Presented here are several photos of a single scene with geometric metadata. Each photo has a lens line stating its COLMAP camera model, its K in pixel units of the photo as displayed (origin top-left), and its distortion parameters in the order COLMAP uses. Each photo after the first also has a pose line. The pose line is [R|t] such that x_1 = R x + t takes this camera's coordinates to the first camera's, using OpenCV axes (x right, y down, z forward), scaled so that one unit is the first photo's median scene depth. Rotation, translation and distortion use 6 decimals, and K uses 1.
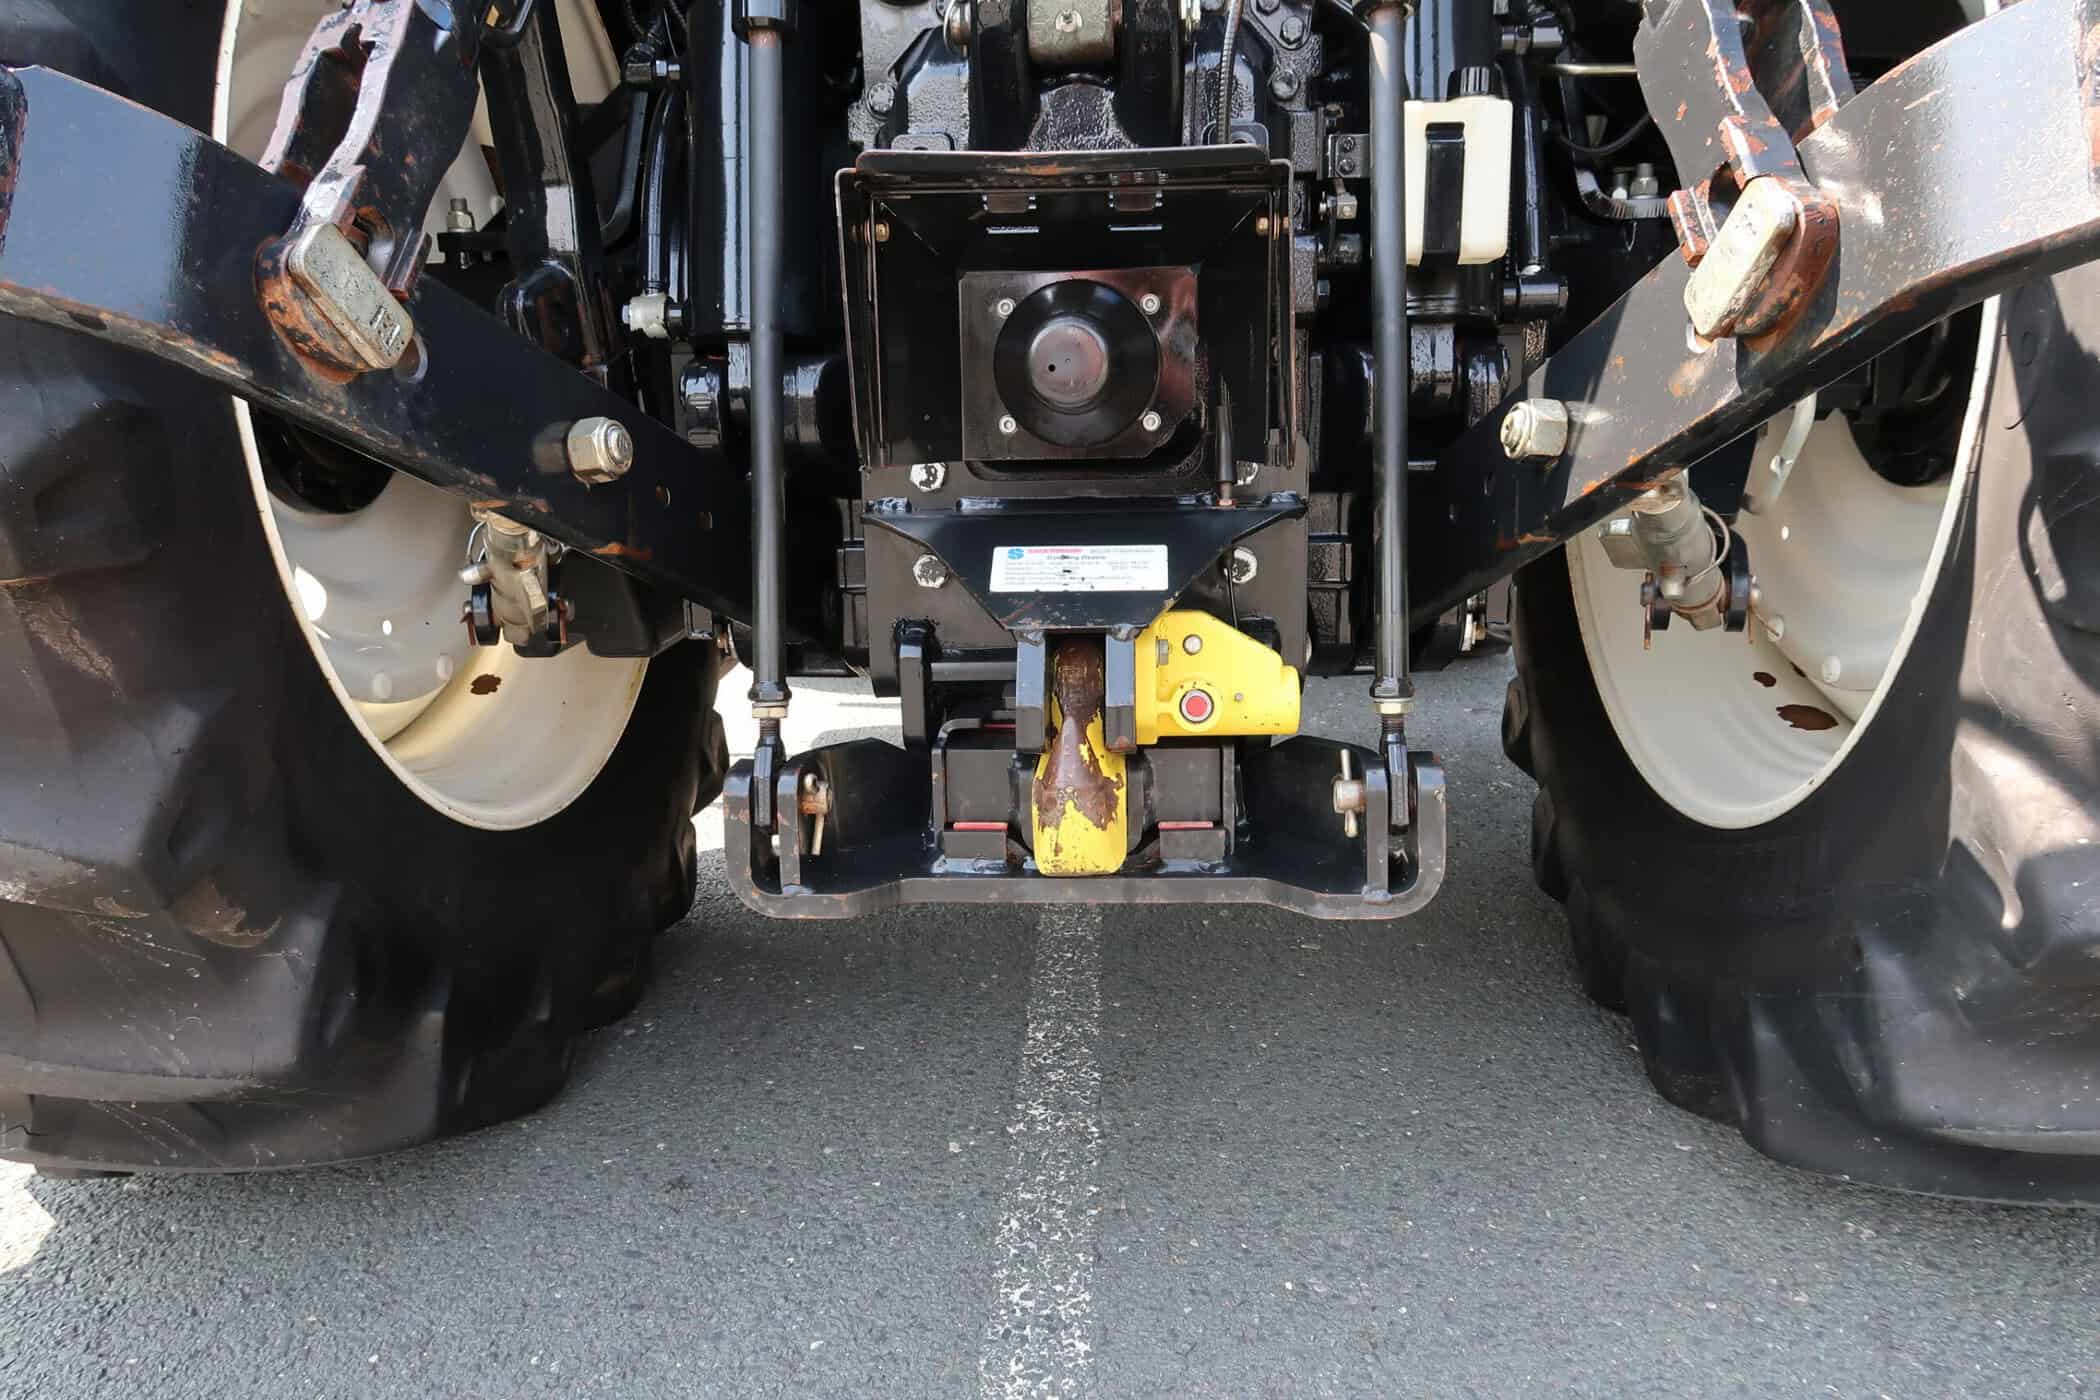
lens RADIAL K [[1423.1, 0, 1058.9], [0, 1423.1, 708.0], [0, 0, 1]] dist [-0.040717, 0.021091]
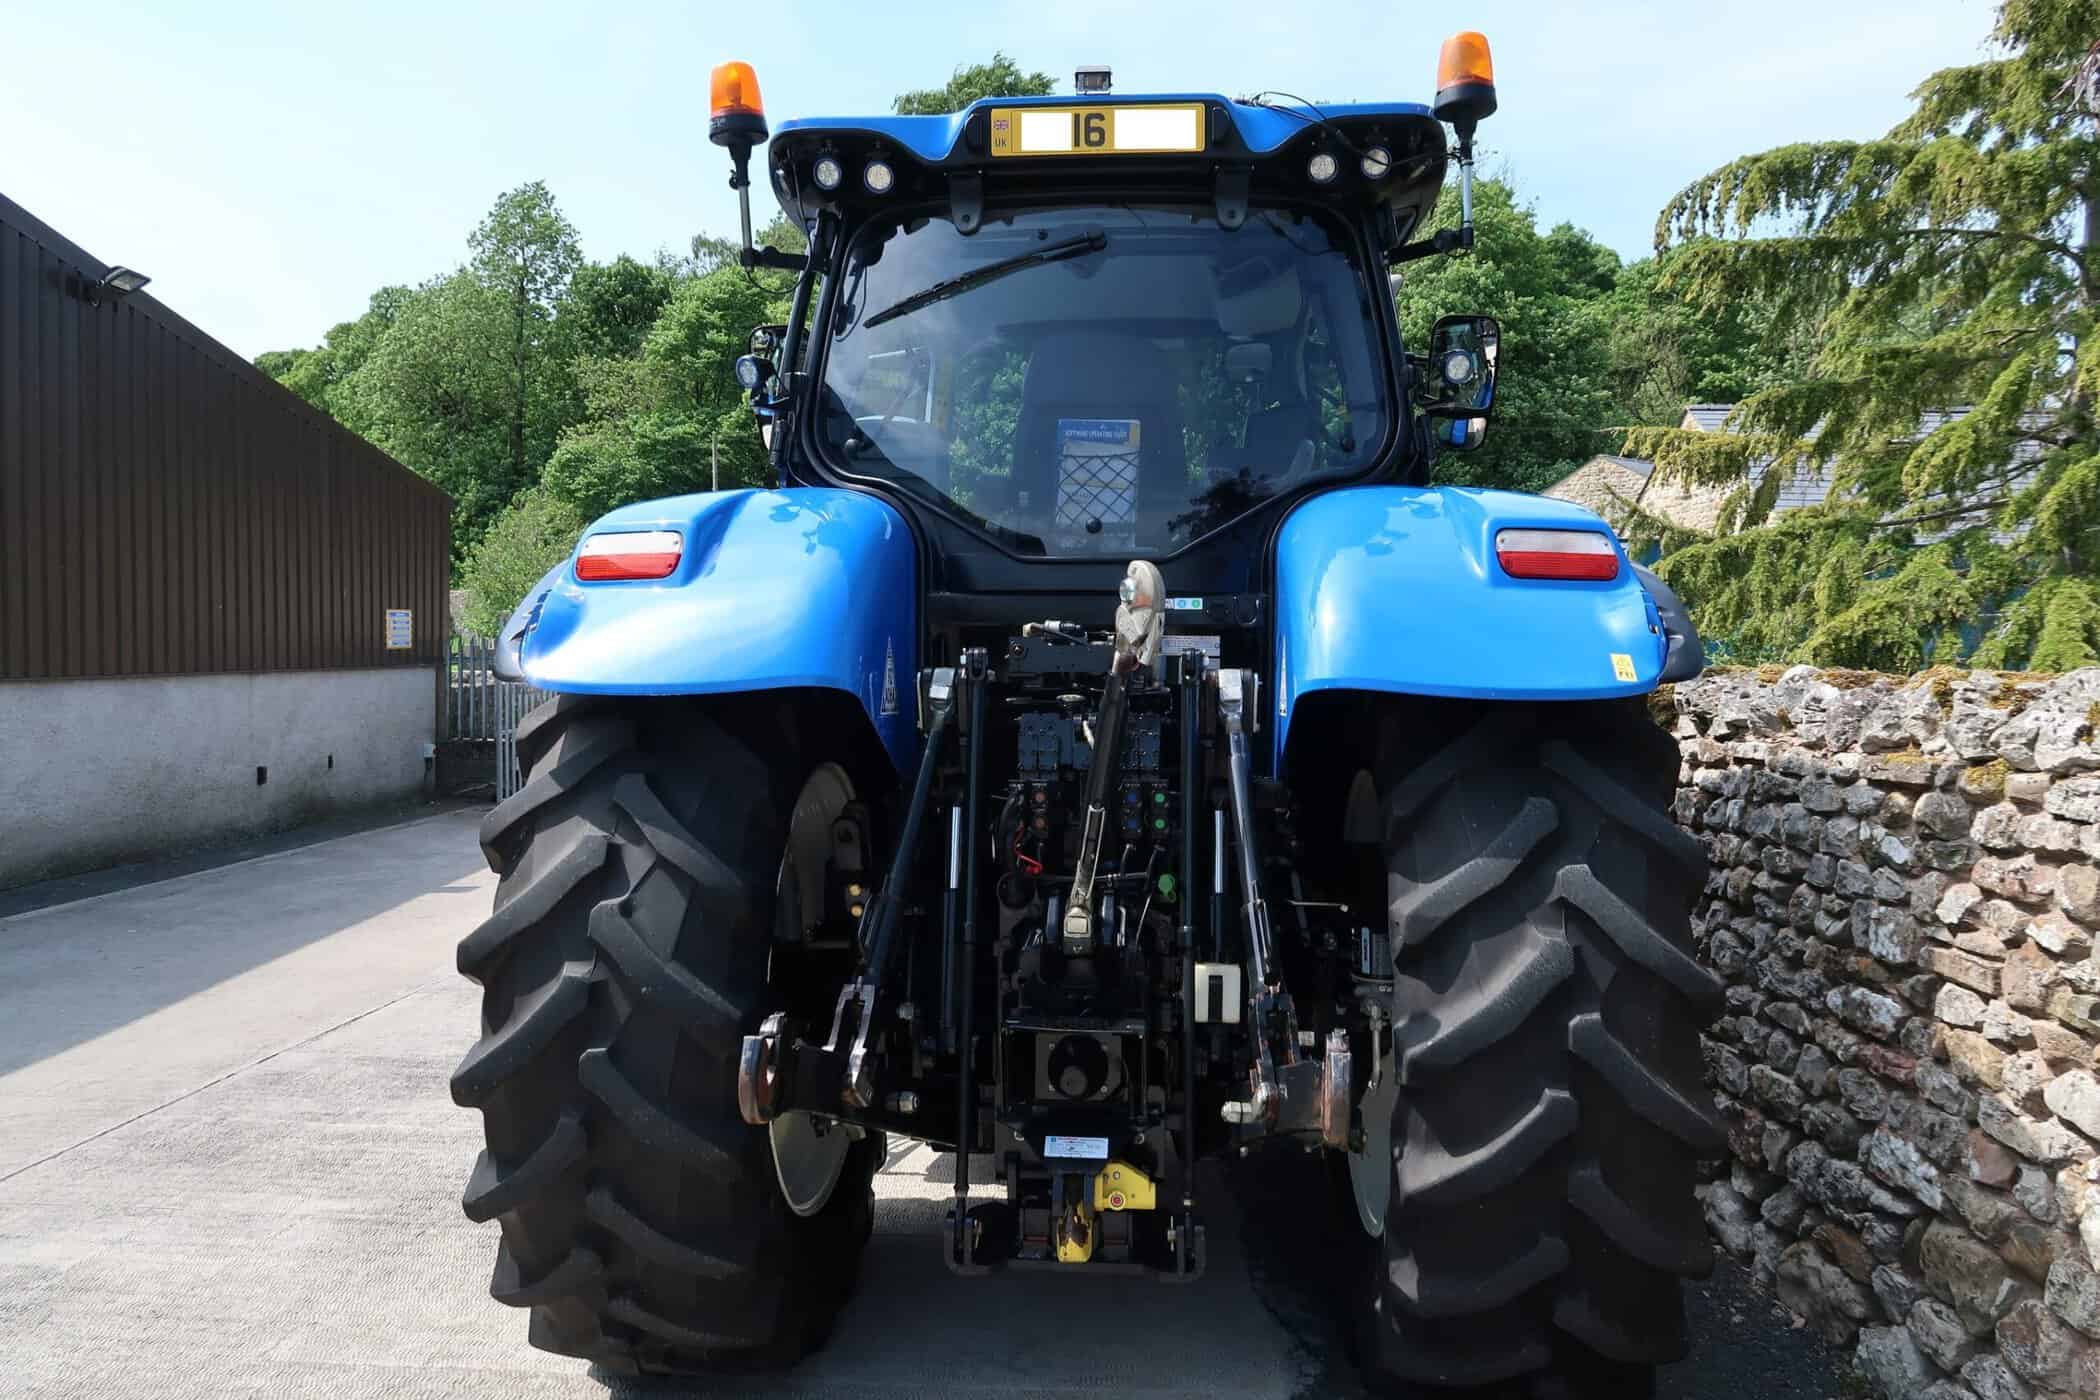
lens RADIAL K [[1423.1, 0, 1044.1], [0, 1423.1, 698.0], [0, 0, 1]] dist [-0.040717, 0.021091]
pose [[0.999396, 0.025240, -0.023873, -0.004715], [-0.029412, 0.980425, -0.194684, -0.411146], [0.018492, 0.195269, 0.980575, -1.865890]]
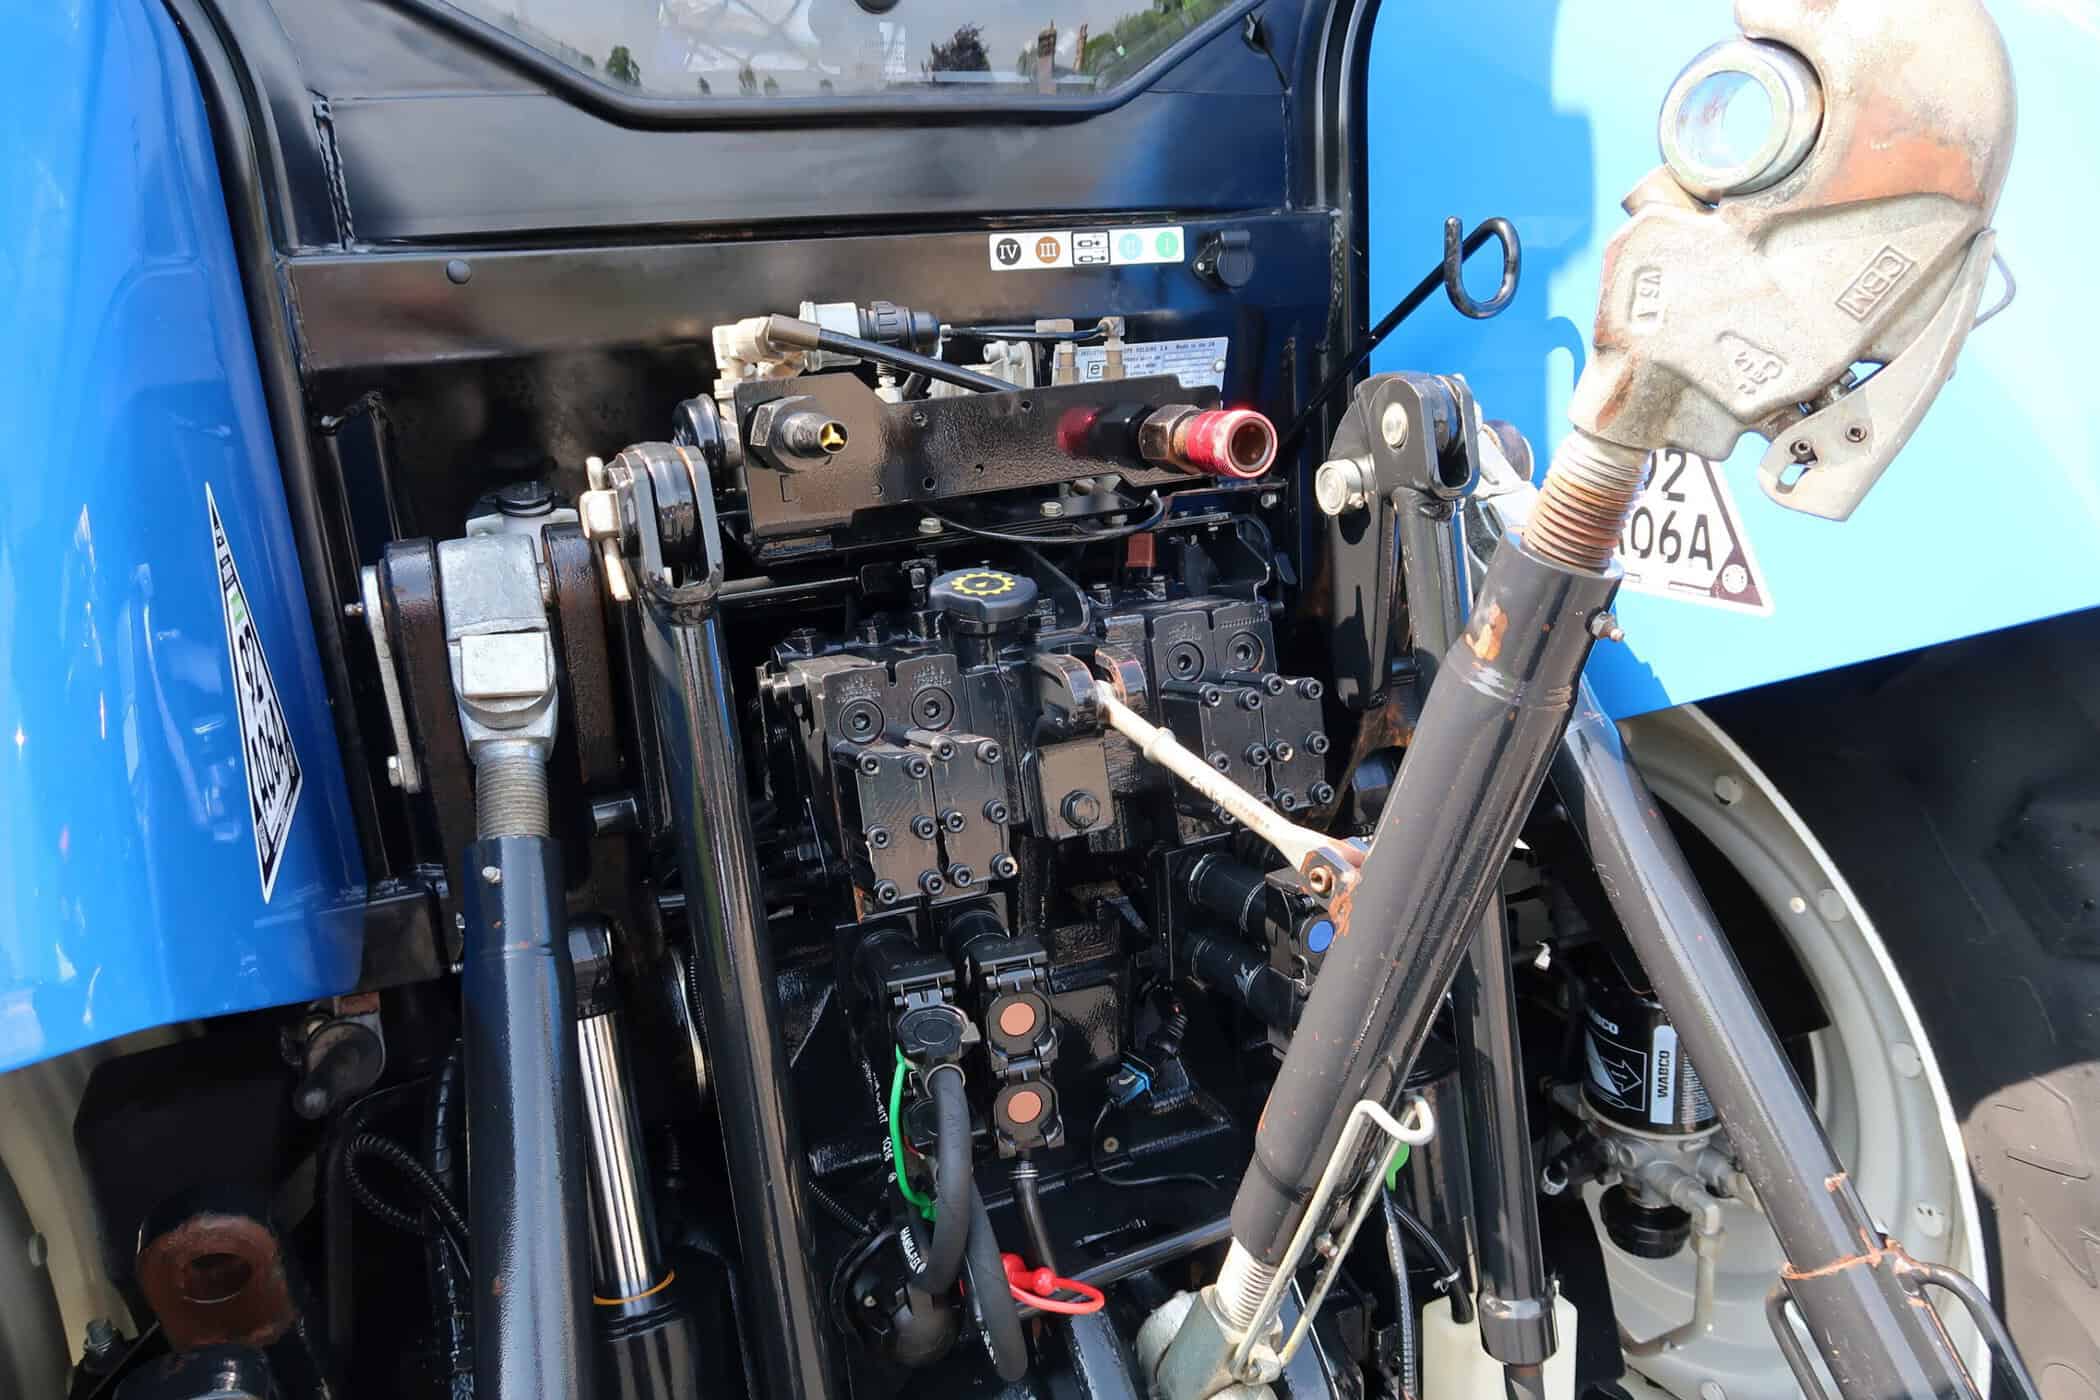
lens RADIAL K [[1423.1, 0, 1045.0], [0, 1423.1, 700.8], [0, 0, 1]] dist [-0.040717, 0.021091]
pose [[0.895355, -0.155554, 0.417304, -0.344840], [0.140575, 0.987827, 0.066606, -0.983255], [-0.422585, -0.000974, 0.906323, 0.310978]]
